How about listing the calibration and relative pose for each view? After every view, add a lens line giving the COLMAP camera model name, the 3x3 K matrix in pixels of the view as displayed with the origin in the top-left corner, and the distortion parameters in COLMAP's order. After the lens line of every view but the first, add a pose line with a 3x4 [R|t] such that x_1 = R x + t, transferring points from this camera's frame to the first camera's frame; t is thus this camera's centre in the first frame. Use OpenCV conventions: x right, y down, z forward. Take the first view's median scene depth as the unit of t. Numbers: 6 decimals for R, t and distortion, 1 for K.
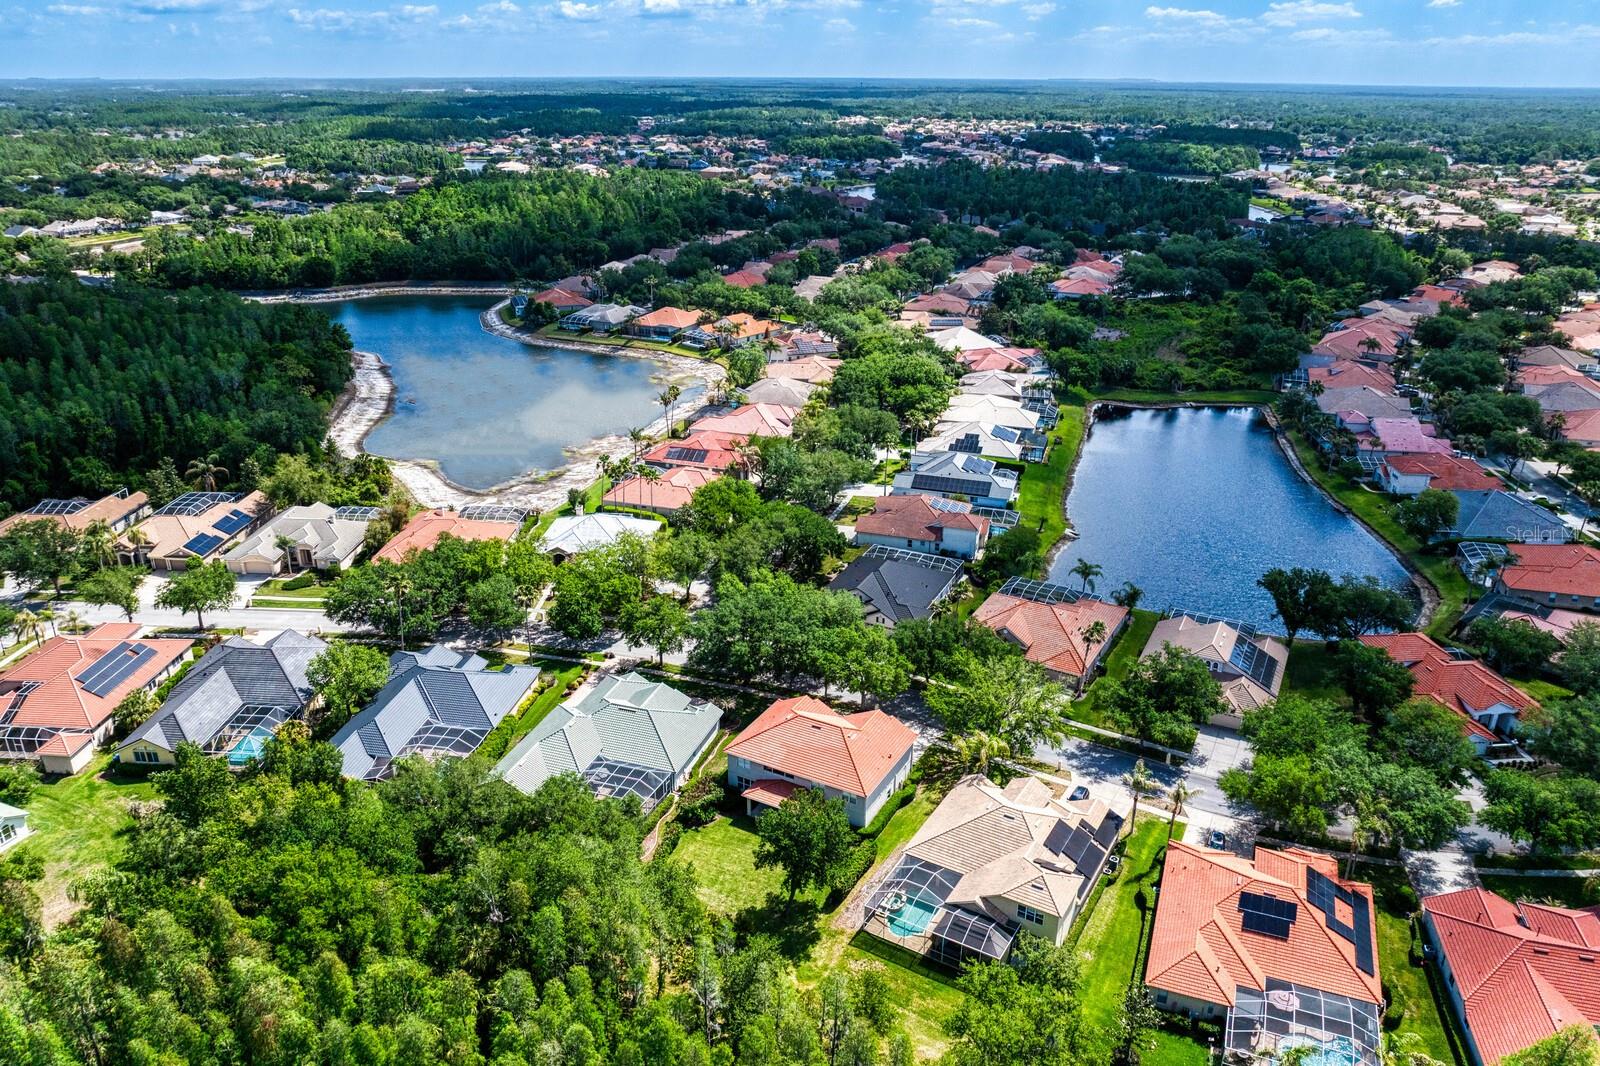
lens RADIAL K [[1127.0, 0, 800.0], [0, 1127.0, 533.0], [0, 0, 1]] dist [-0.034923, -0.003143]
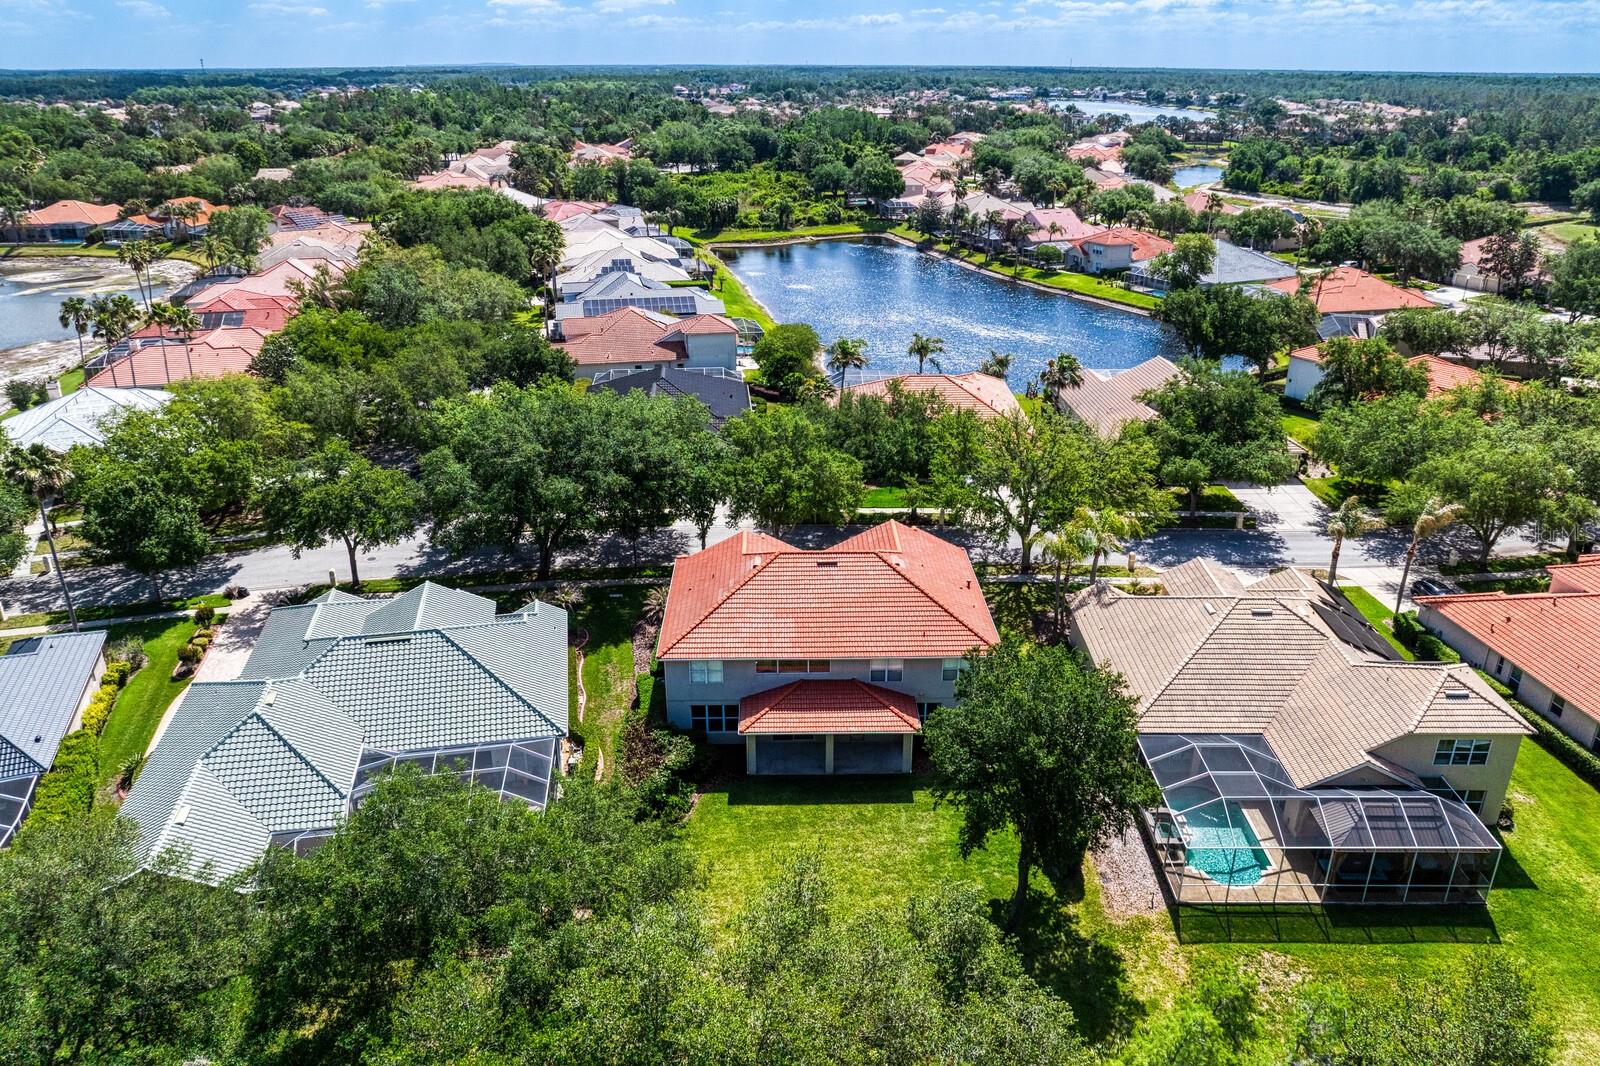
lens RADIAL K [[1127.0, 0, 800.0], [0, 1127.0, 533.0], [0, 0, 1]] dist [-0.034923, -0.003143]
pose [[0.865335, -0.194996, 0.461706, -0.178658], [0.192952, 0.979820, 0.052182, 0.106449], [-0.462564, 0.043933, 0.885497, 0.460990]]
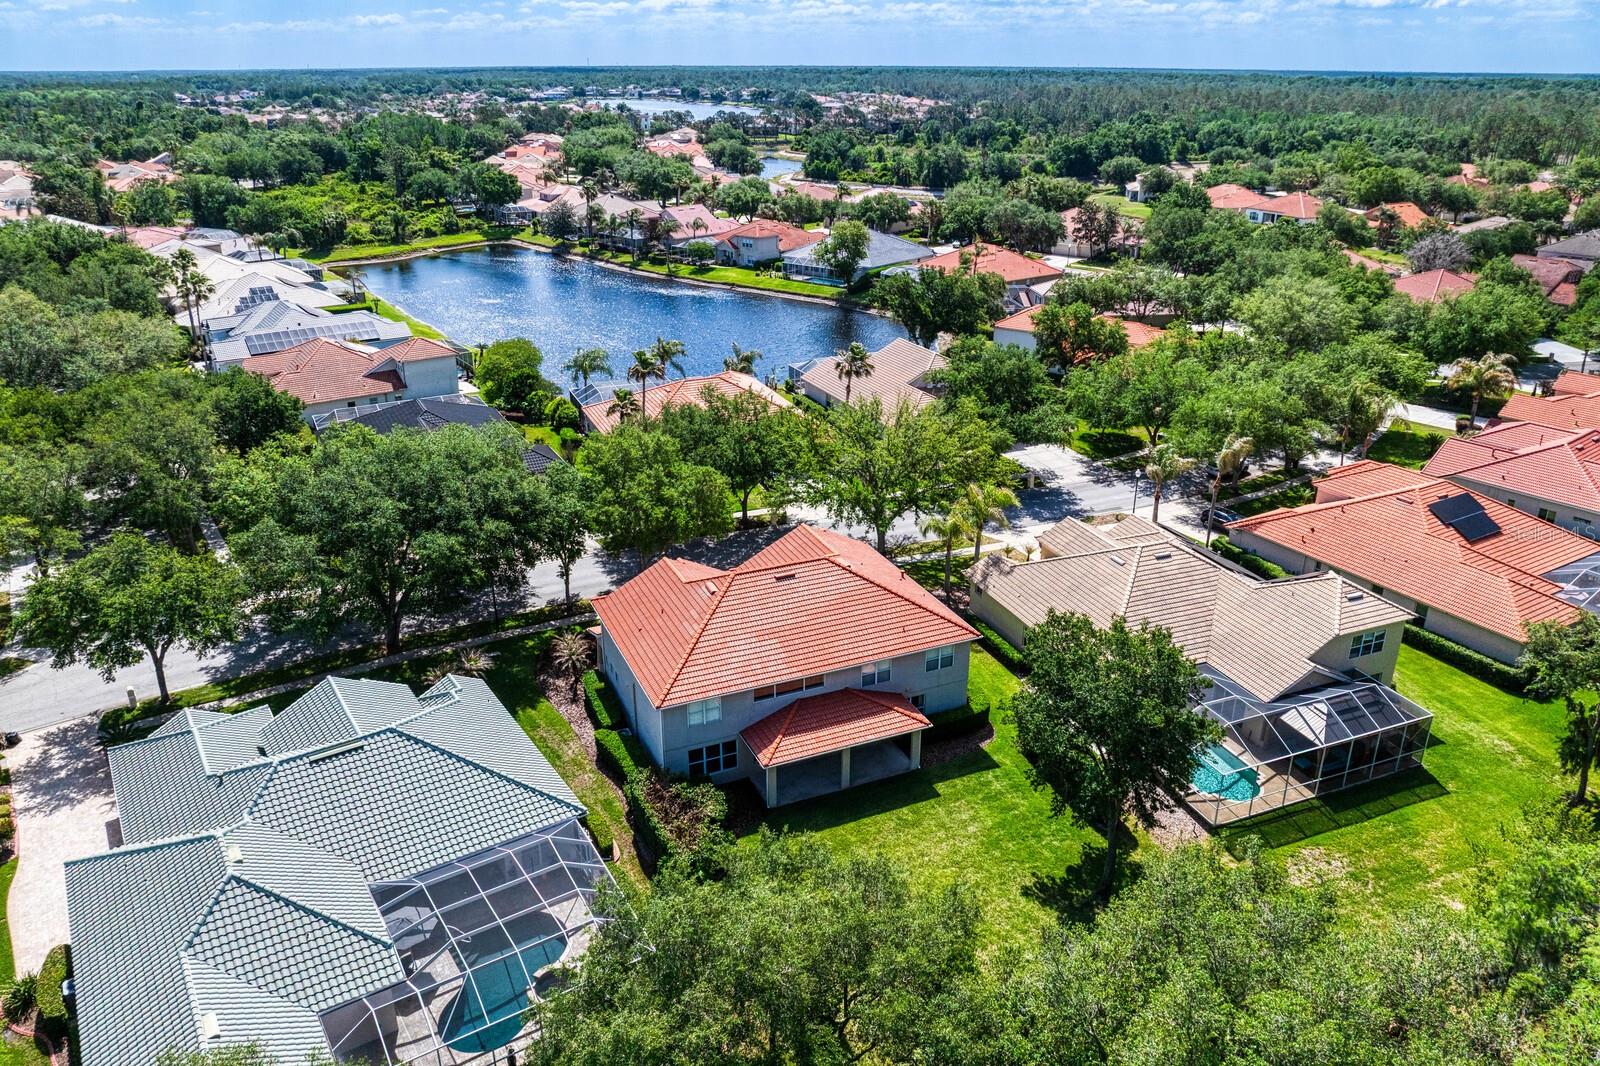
lens RADIAL K [[1127.0, 0, 800.0], [0, 1127.0, 533.0], [0, 0, 1]] dist [-0.034923, -0.003143]
pose [[0.604018, -0.309701, 0.734334, -0.263630], [0.306151, 0.940877, 0.144989, 0.071257], [-0.735822, 0.137241, 0.663123, 0.547313]]
